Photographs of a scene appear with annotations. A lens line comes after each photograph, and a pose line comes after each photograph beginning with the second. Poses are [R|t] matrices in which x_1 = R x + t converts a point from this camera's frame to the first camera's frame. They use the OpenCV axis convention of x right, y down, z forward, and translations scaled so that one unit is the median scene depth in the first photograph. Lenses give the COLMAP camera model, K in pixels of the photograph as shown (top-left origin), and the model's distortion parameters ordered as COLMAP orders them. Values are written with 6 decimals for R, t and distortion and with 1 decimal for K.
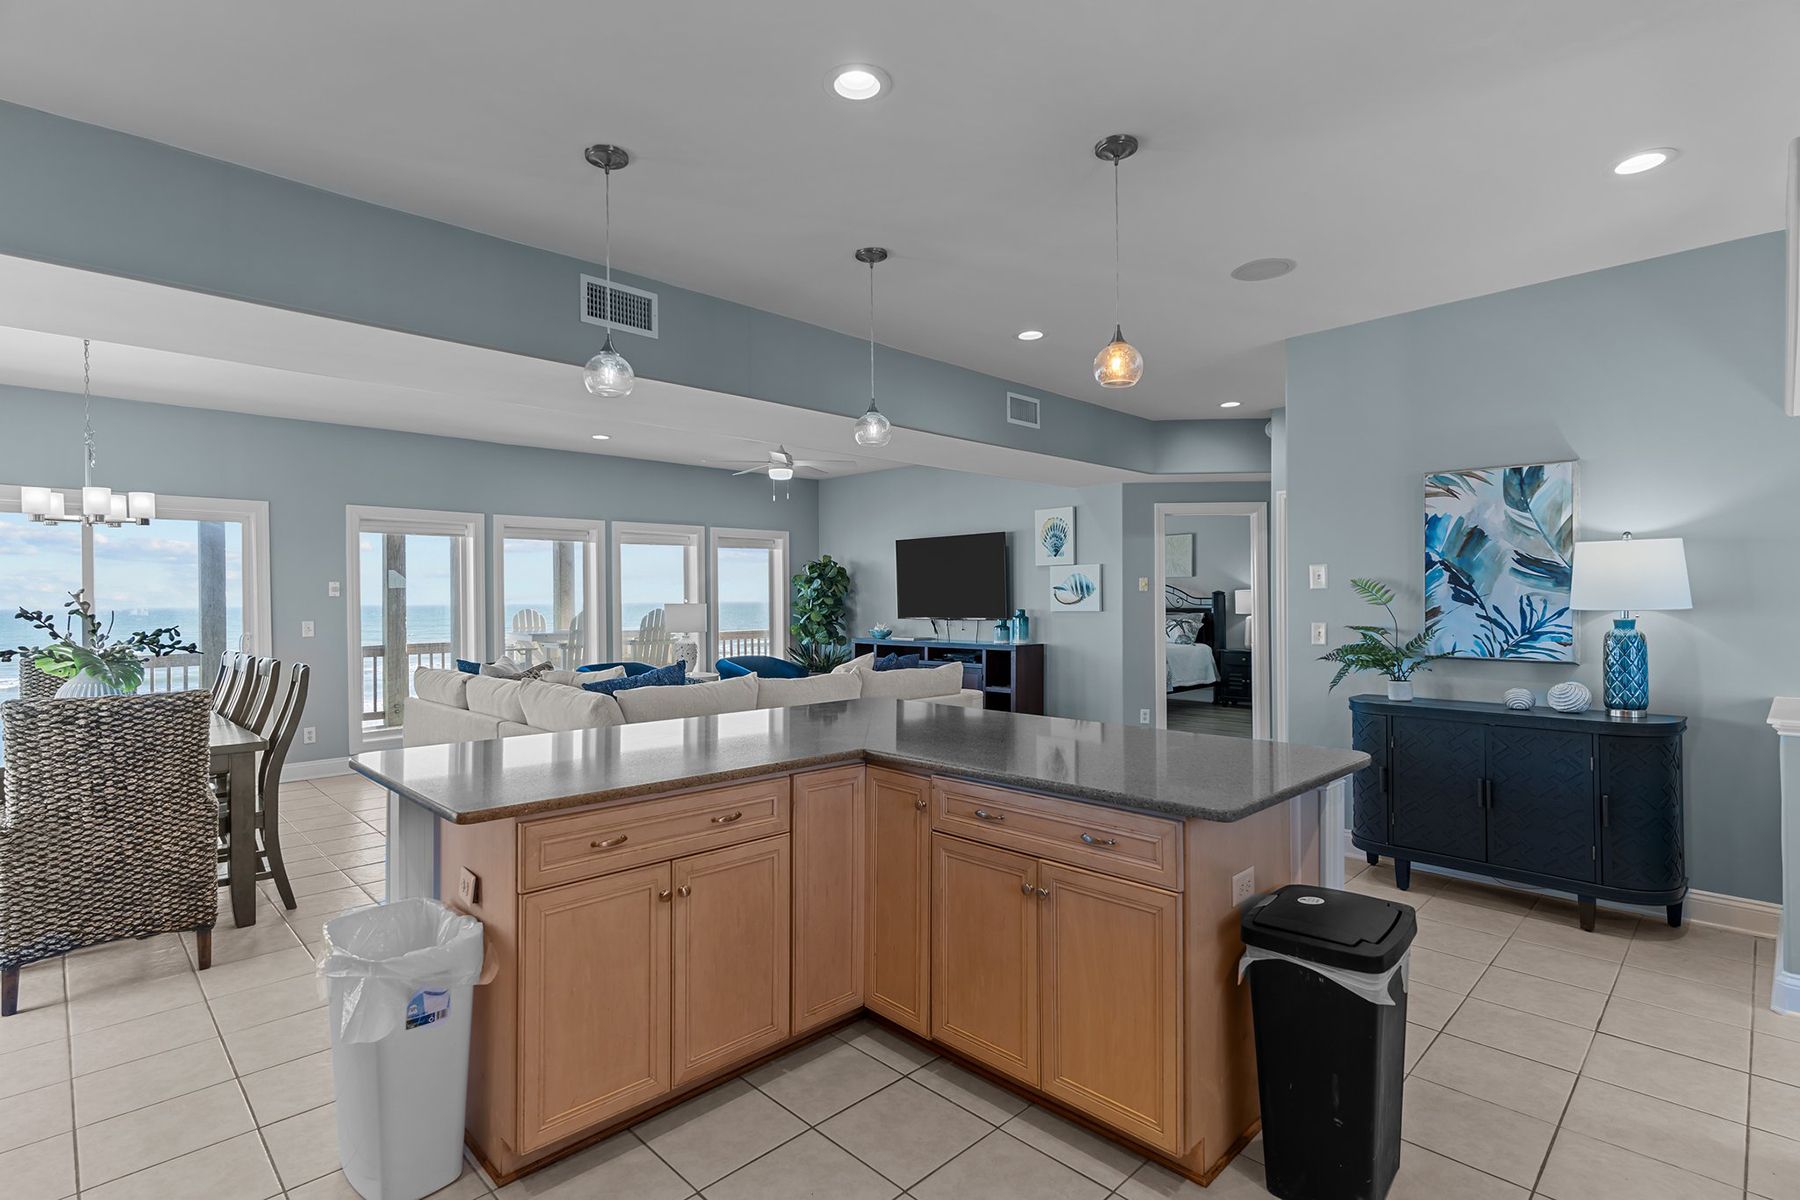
lens RADIAL K [[863.5, 0, 897.6], [0, 863.5, 598.7], [0, 0, 1]] dist [0.004281, 0.000372]
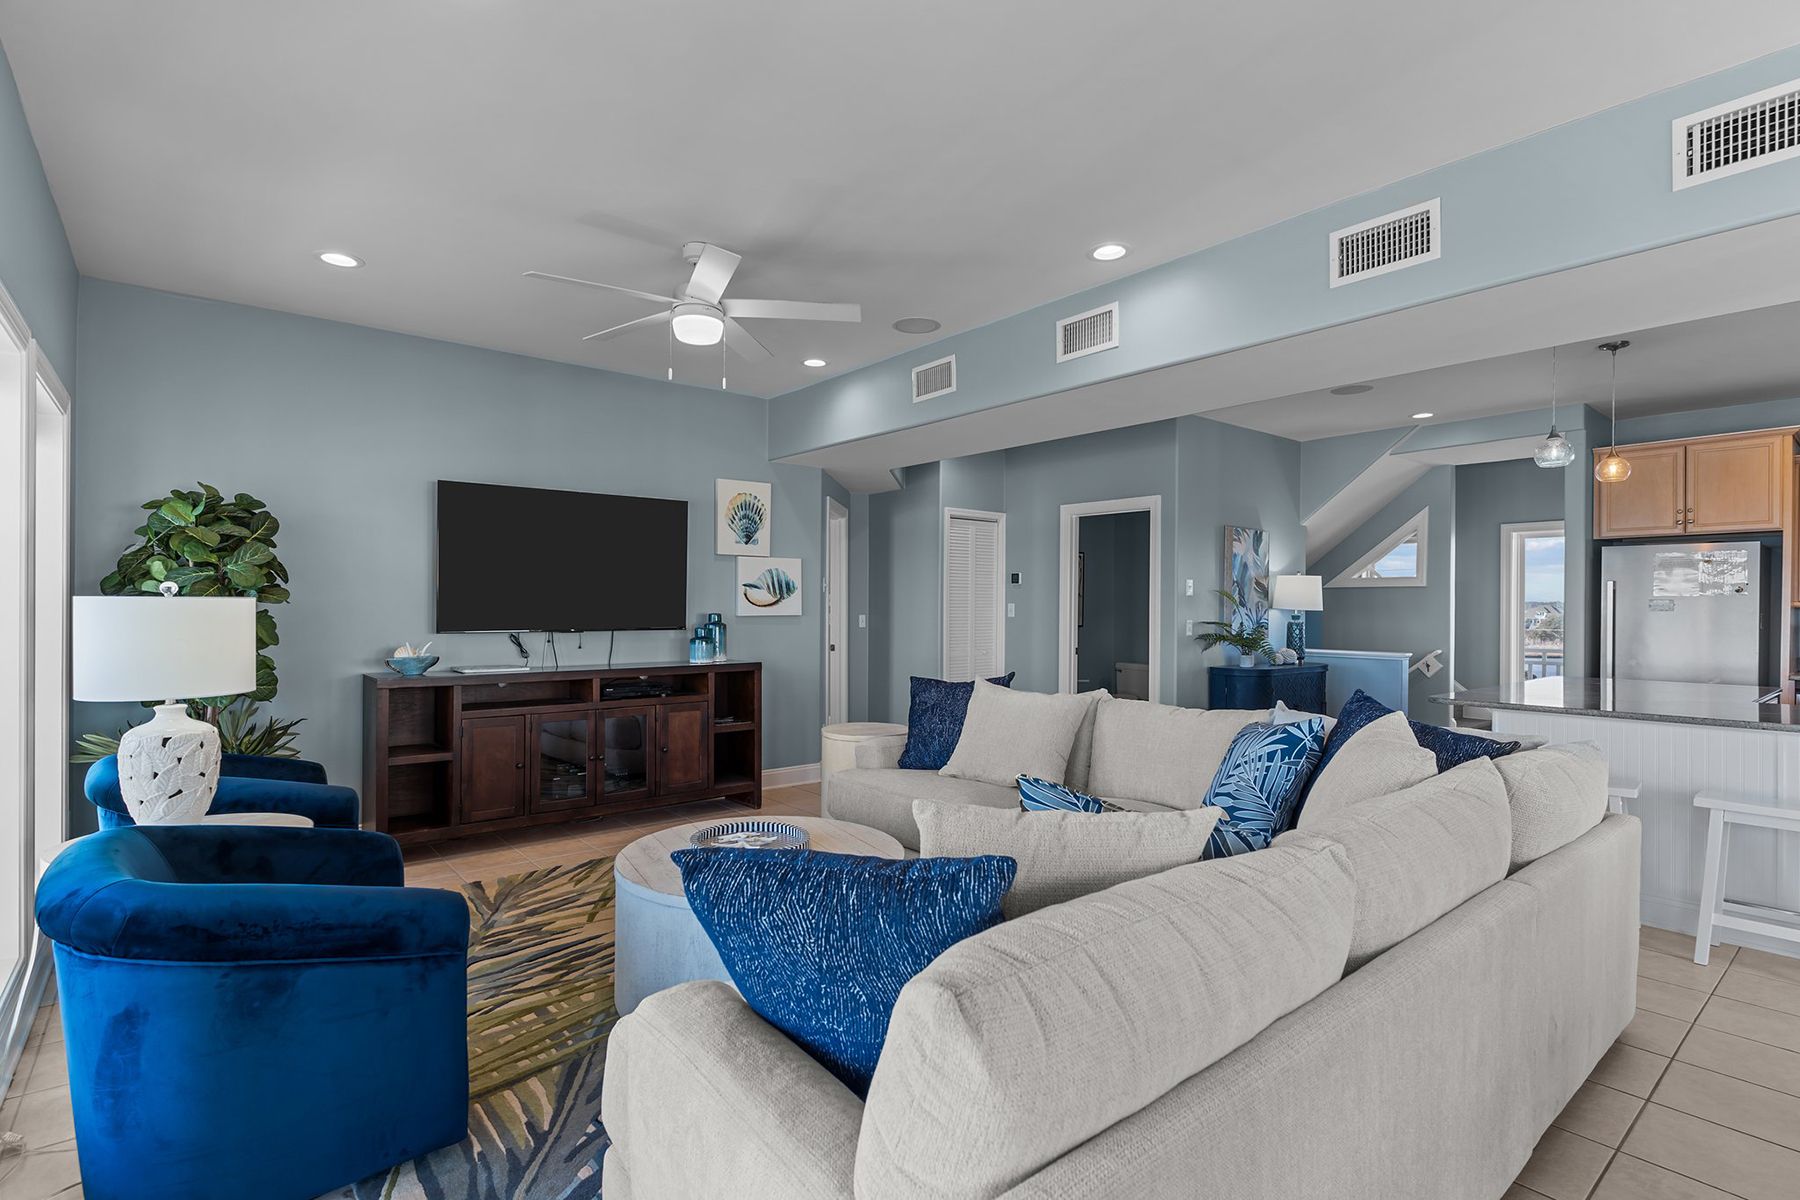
lens RADIAL K [[863.5, 0, 899.9], [0, 863.5, 603.0], [0, 0, 1]] dist [0.004281, 0.000372]
pose [[0.088808, 0.009155, 0.996007, -1.082290], [-0.006512, 0.999942, -0.008610, 0.016942], [-0.996027, -0.005722, 0.088862, 1.521772]]
